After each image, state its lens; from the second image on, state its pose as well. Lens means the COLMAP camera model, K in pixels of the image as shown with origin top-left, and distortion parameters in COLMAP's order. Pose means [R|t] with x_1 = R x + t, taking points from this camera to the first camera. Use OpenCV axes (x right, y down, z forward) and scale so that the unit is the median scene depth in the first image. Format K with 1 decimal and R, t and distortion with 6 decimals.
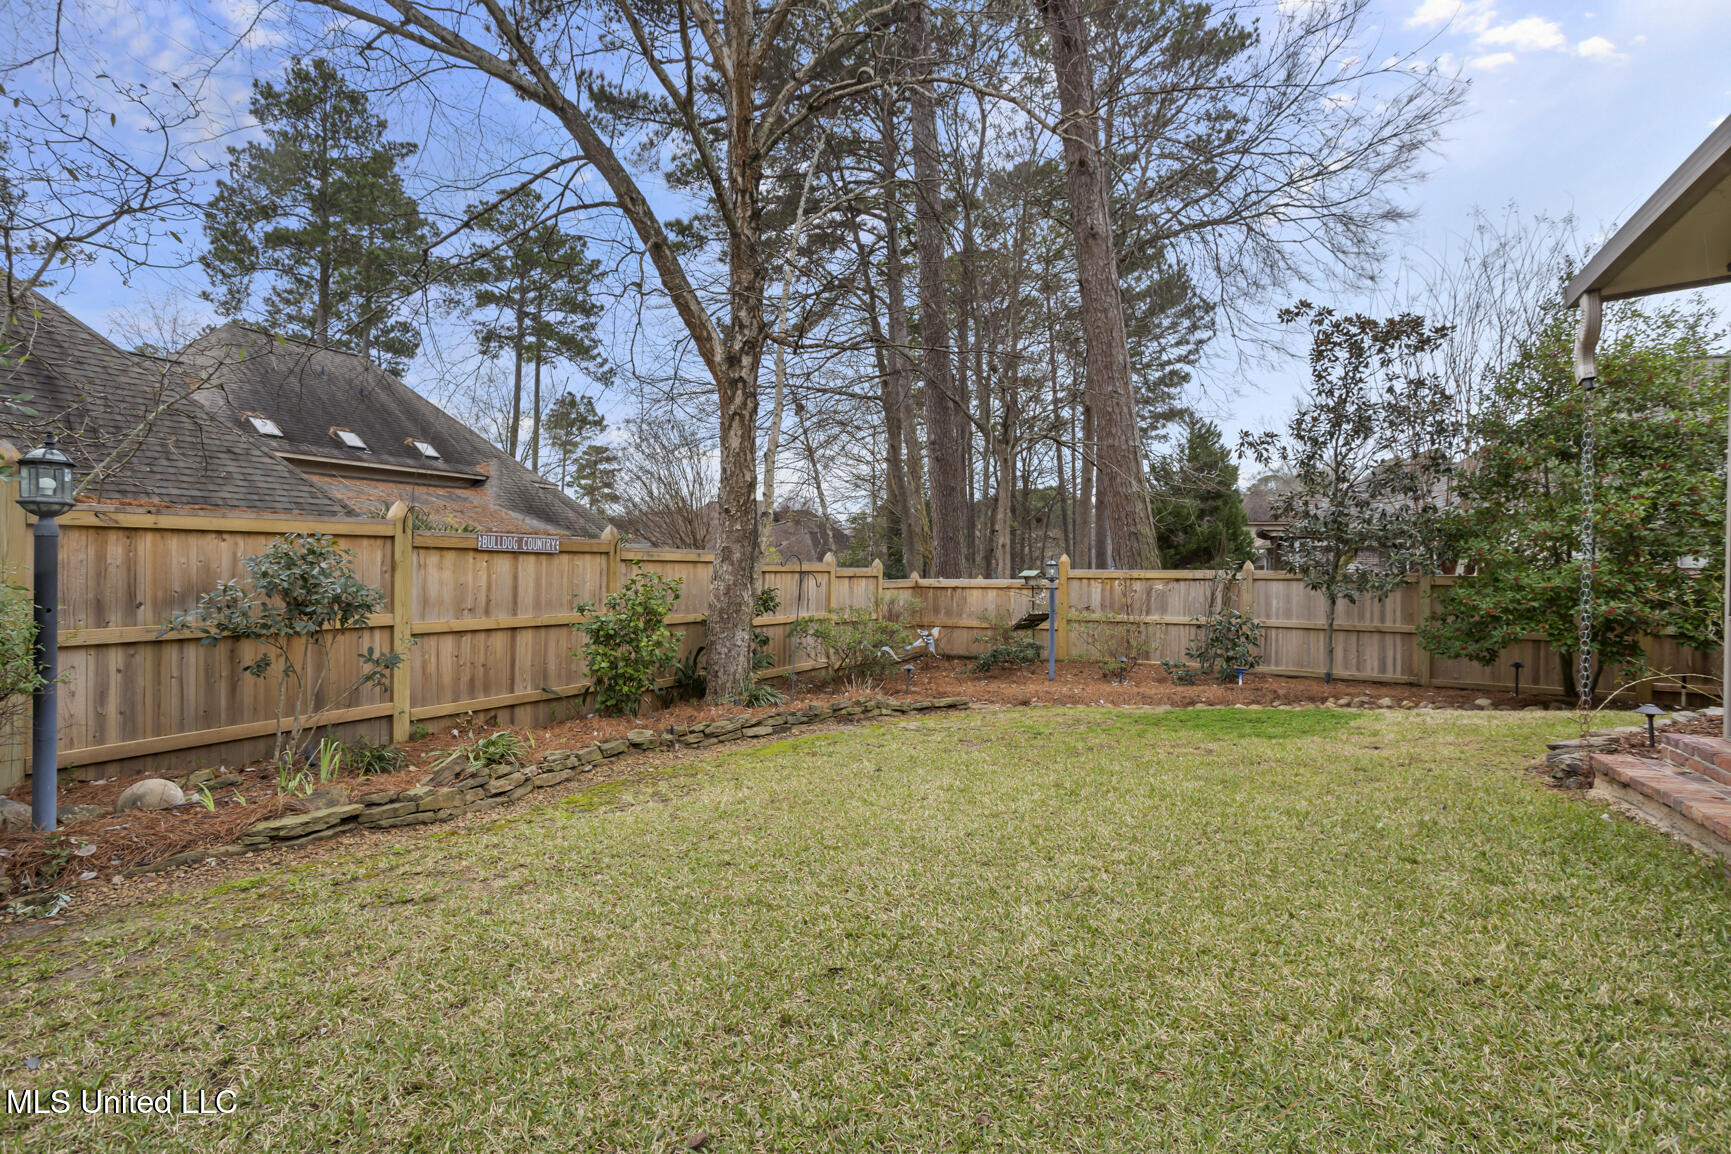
lens RADIAL K [[850.4, 0, 877.9], [0, 850.4, 577.7], [0, 0, 1]] dist [-0.032840, 0.014317]
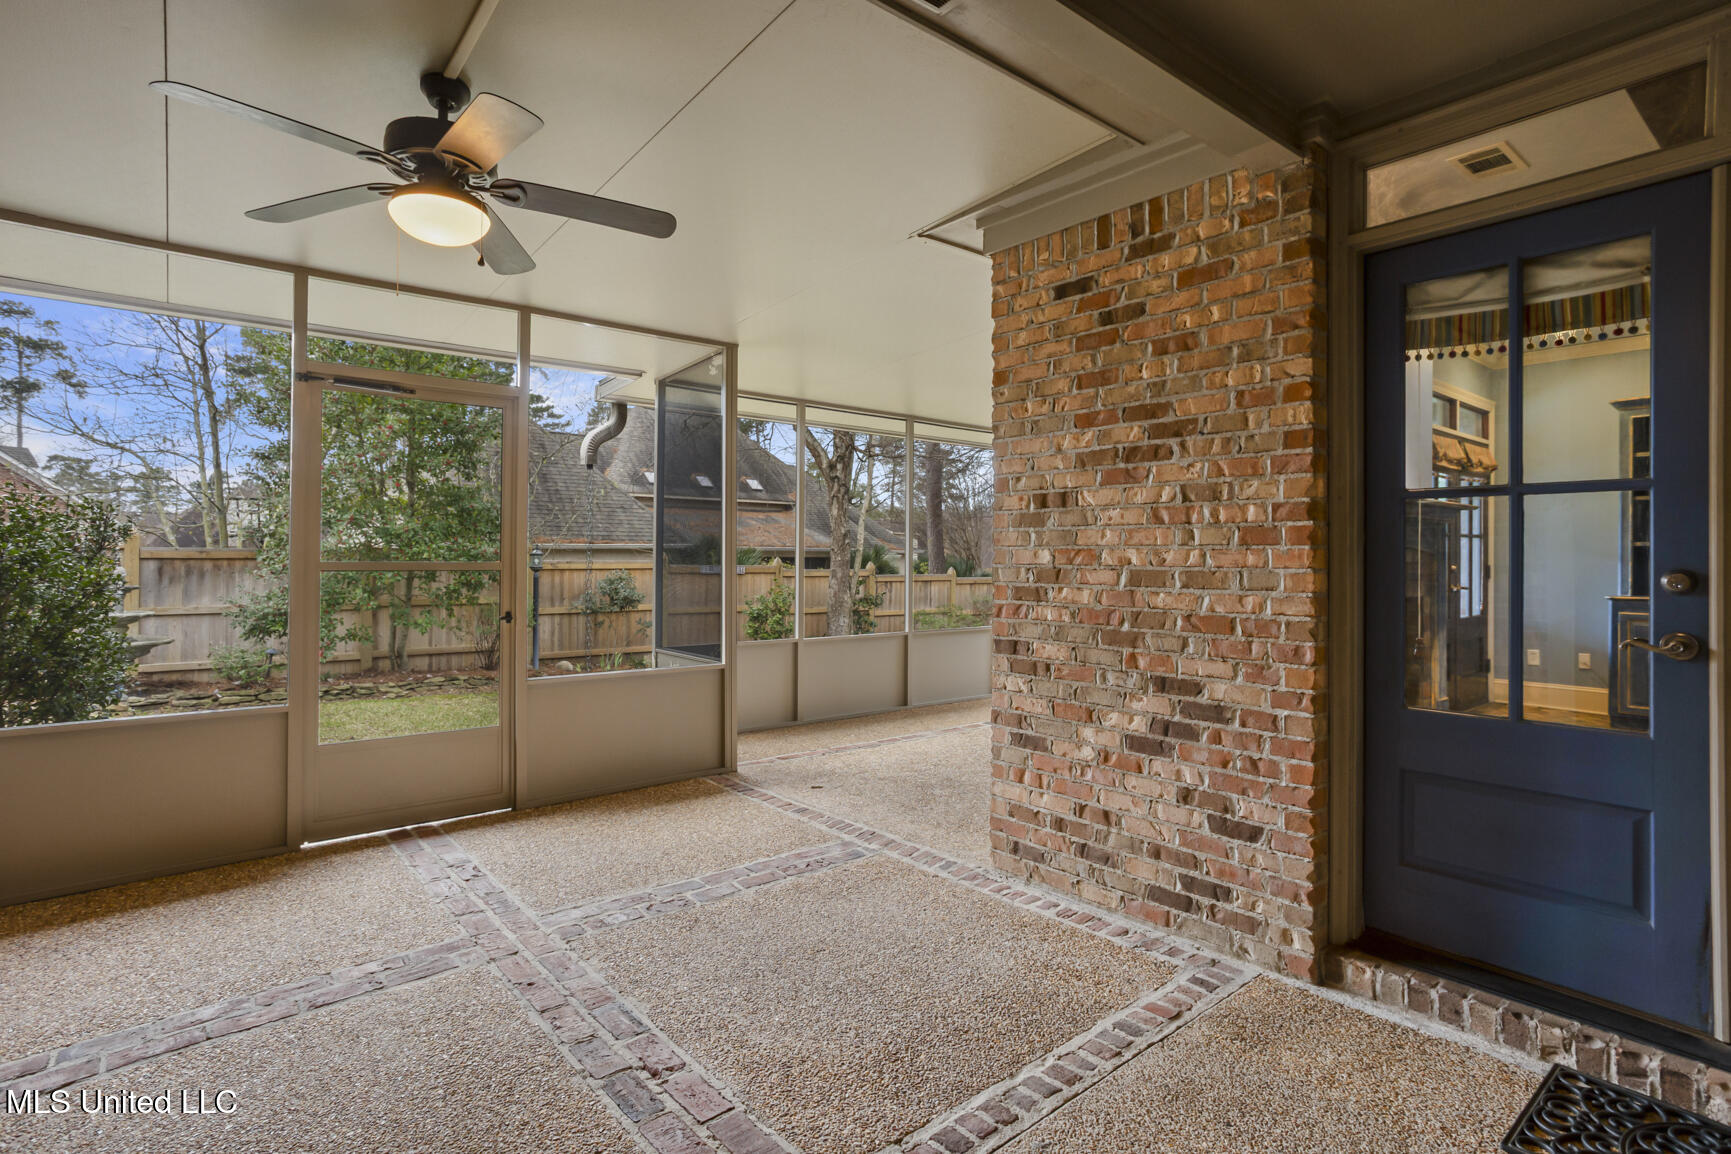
lens RADIAL K [[850.4, 0, 862.9], [0, 850.4, 568.6], [0, 0, 1]] dist [-0.032840, 0.014317]
pose [[0.913519, 0.001916, -0.406792, 0.735702], [-0.004518, 0.999975, -0.005436, -0.036511], [0.406772, 0.006804, 0.913504, -0.729743]]
